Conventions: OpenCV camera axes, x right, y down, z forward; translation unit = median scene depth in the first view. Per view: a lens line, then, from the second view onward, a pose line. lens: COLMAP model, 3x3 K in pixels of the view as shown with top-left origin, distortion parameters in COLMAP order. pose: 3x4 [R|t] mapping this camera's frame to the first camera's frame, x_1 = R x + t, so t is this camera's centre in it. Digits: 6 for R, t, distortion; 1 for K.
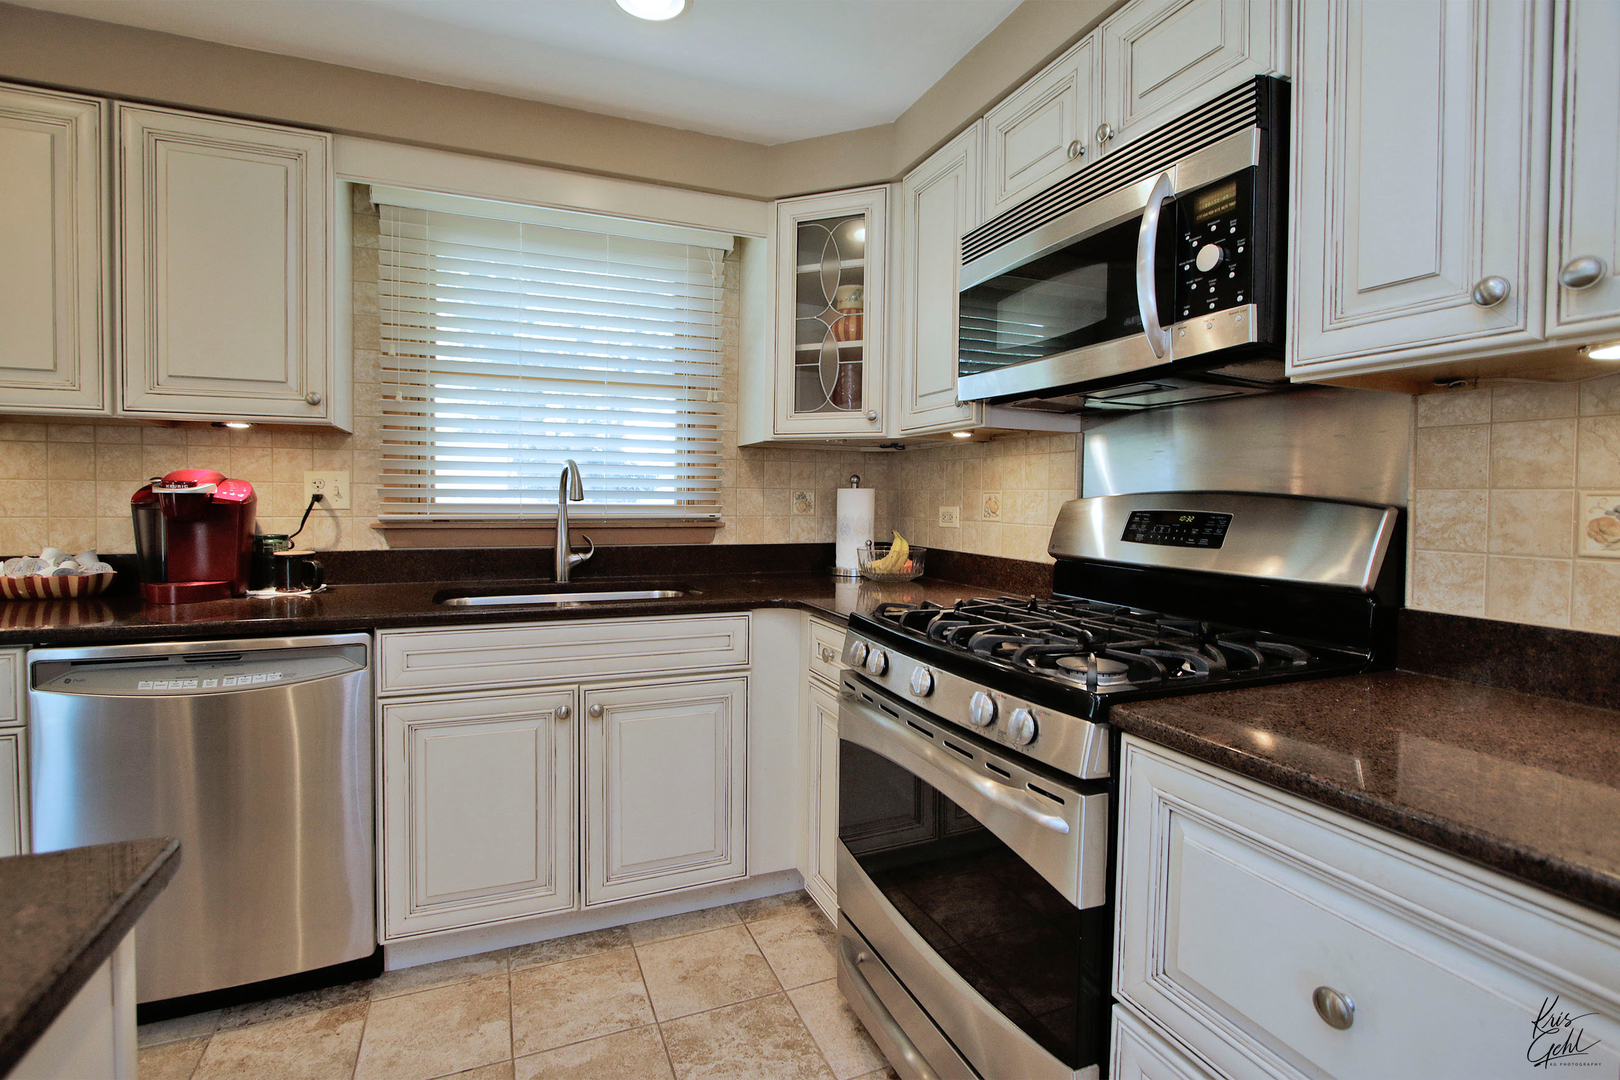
lens RADIAL K [[754.0, 0, 794.7], [0, 754.0, 520.1], [0, 0, 1]] dist [-0.017072, -0.000268]
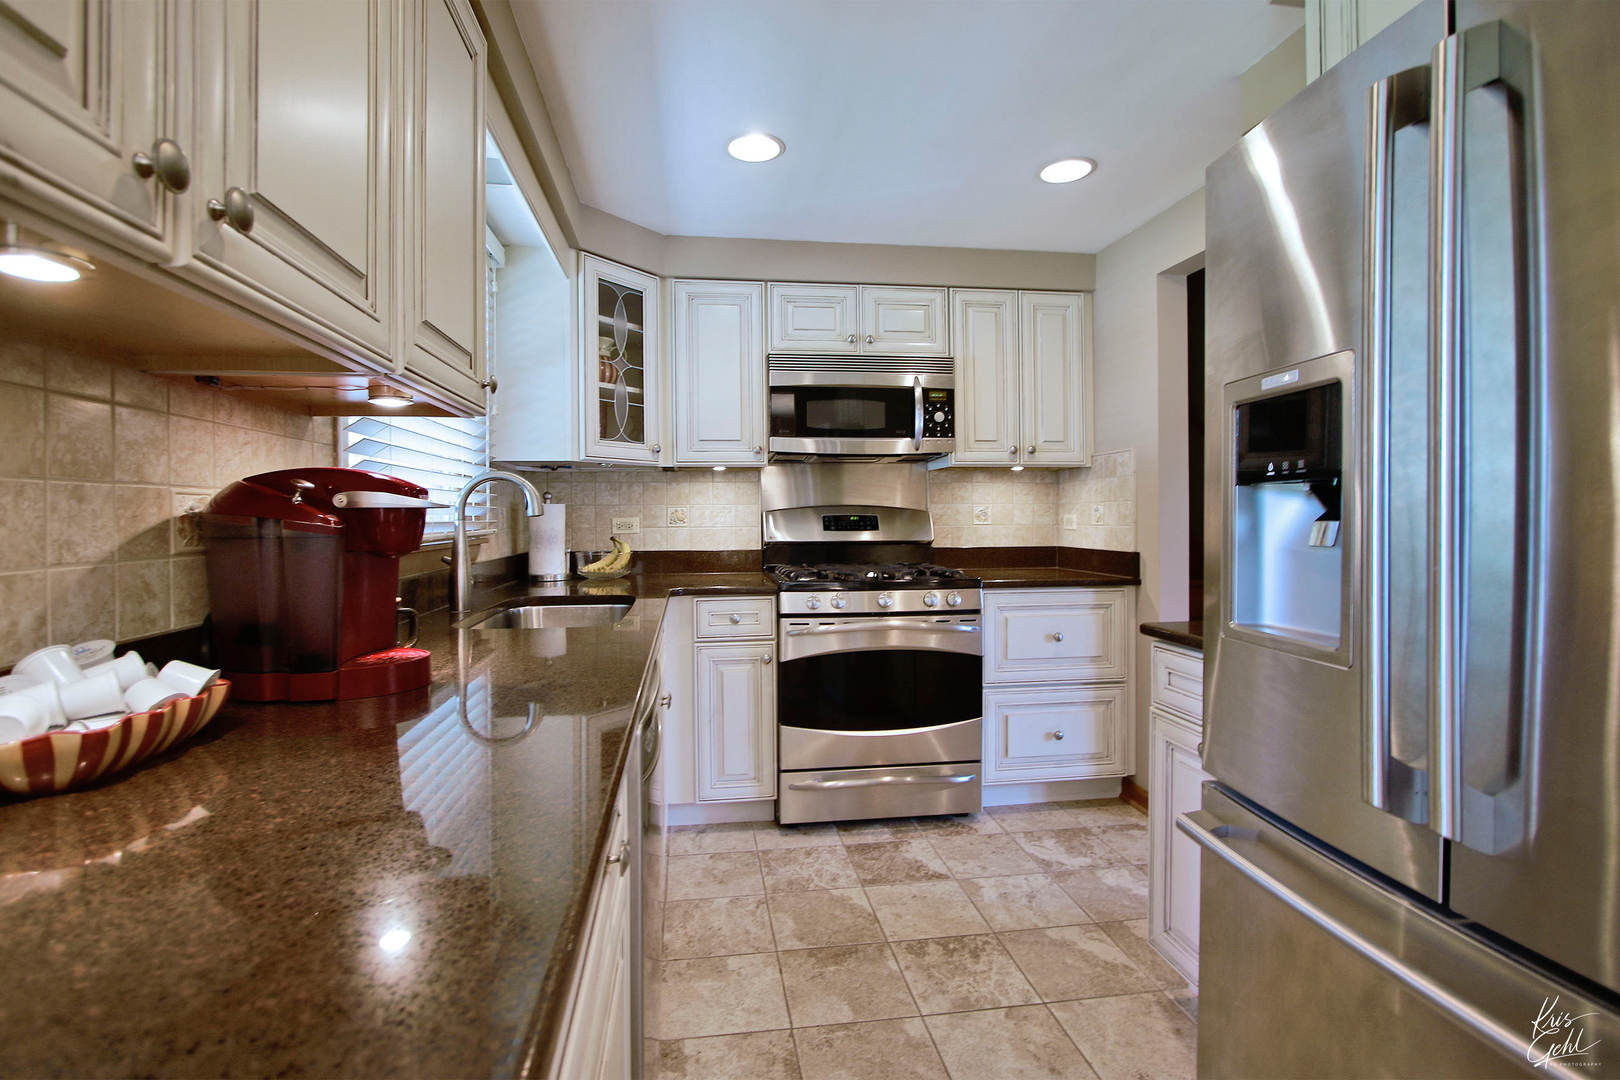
lens RADIAL K [[754.0, 0, 803.4], [0, 754.0, 527.6], [0, 0, 1]] dist [-0.017072, -0.000268]
pose [[0.234461, -0.028098, 0.971719, -1.247273], [0.039732, 0.999024, 0.019301, -0.017552], [-0.971313, 0.034083, 0.235349, 0.493946]]
